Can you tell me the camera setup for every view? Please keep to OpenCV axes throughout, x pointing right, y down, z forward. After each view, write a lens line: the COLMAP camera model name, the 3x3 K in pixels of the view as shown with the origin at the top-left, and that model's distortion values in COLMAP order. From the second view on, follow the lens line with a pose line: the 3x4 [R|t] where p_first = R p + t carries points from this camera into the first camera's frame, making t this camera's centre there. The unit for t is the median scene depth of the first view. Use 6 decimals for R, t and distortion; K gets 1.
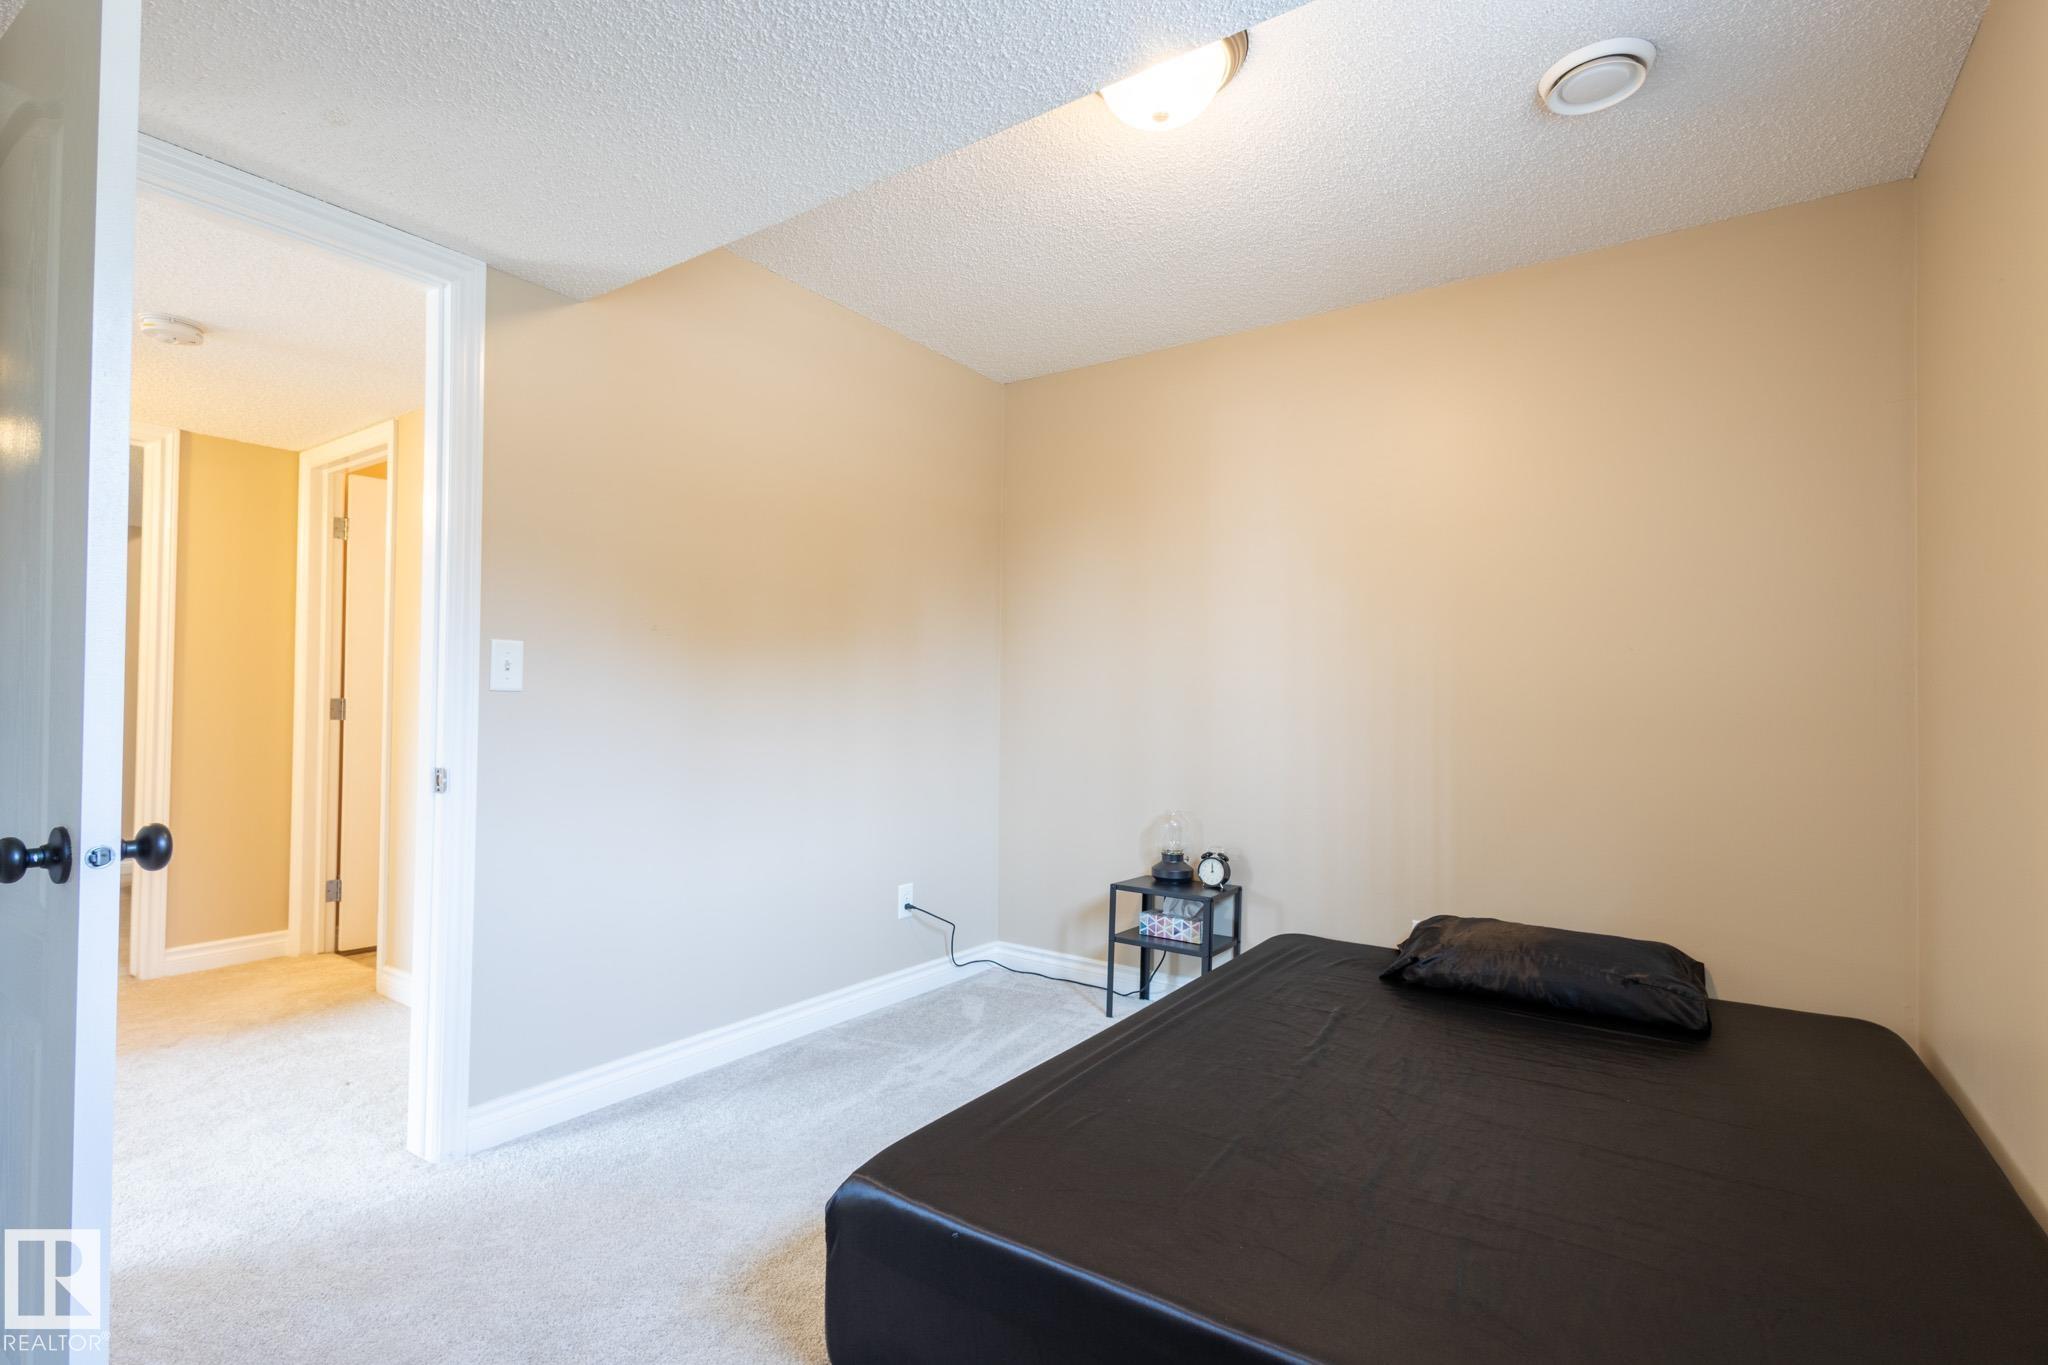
lens RADIAL K [[949.8, 0, 1016.1], [0, 949.8, 690.1], [0, 0, 1]] dist [0.022665, -0.007656]
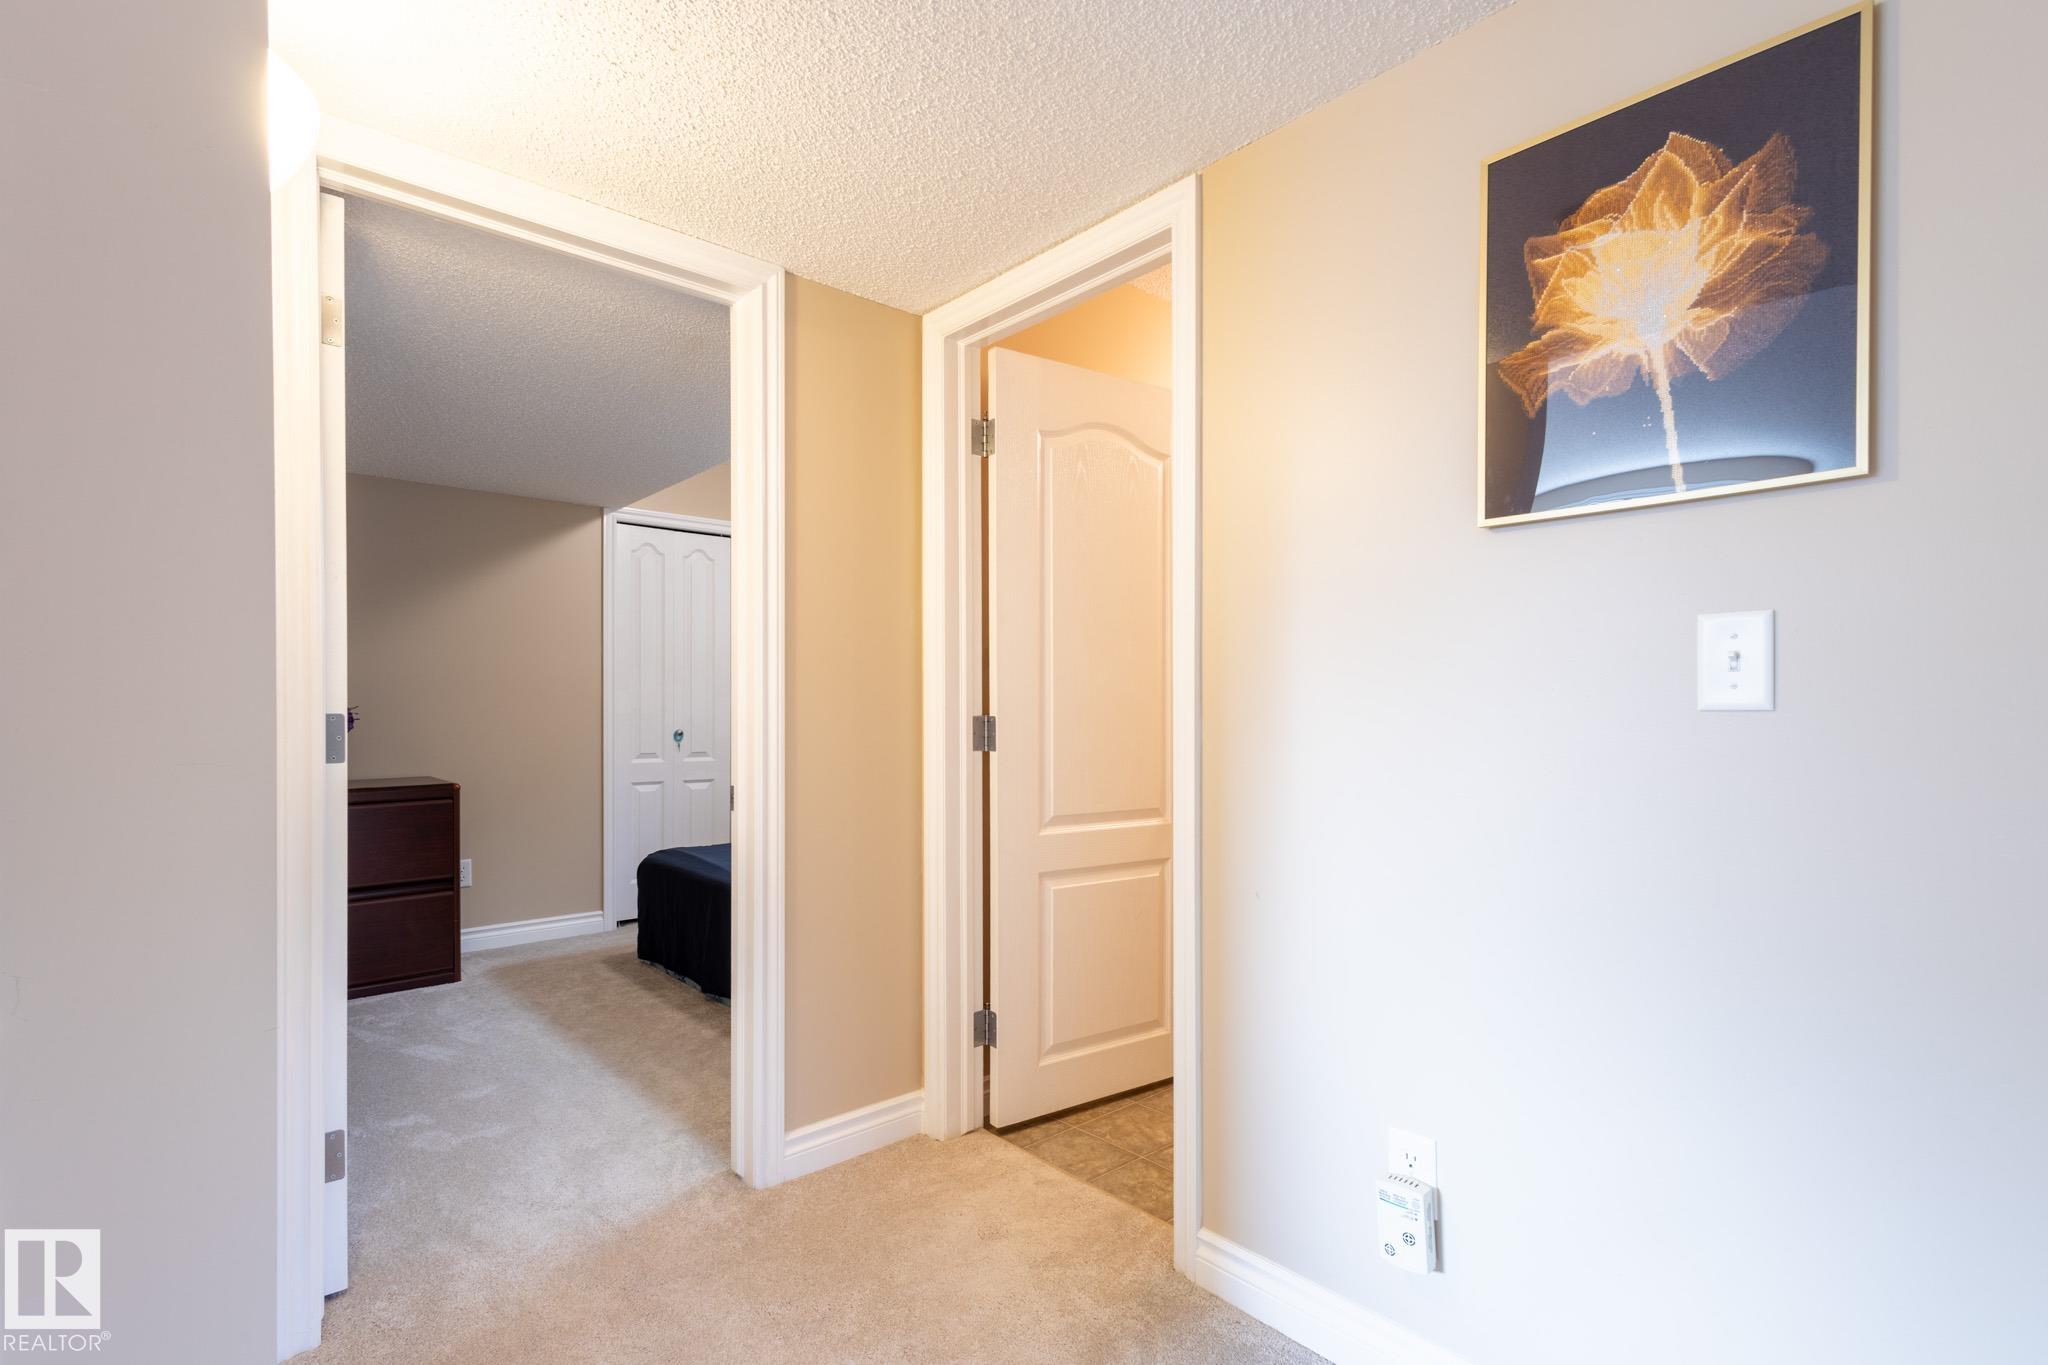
lens RADIAL K [[967.2, 0, 1030.6], [0, 967.2, 712.7], [0, 0, 1]] dist [0.020615, -0.009639]
pose [[0.975592, -0.012430, -0.219238, -0.545815], [0.015830, 0.999780, 0.013761, -0.001282], [0.219019, -0.016895, 0.975574, 0.407127]]
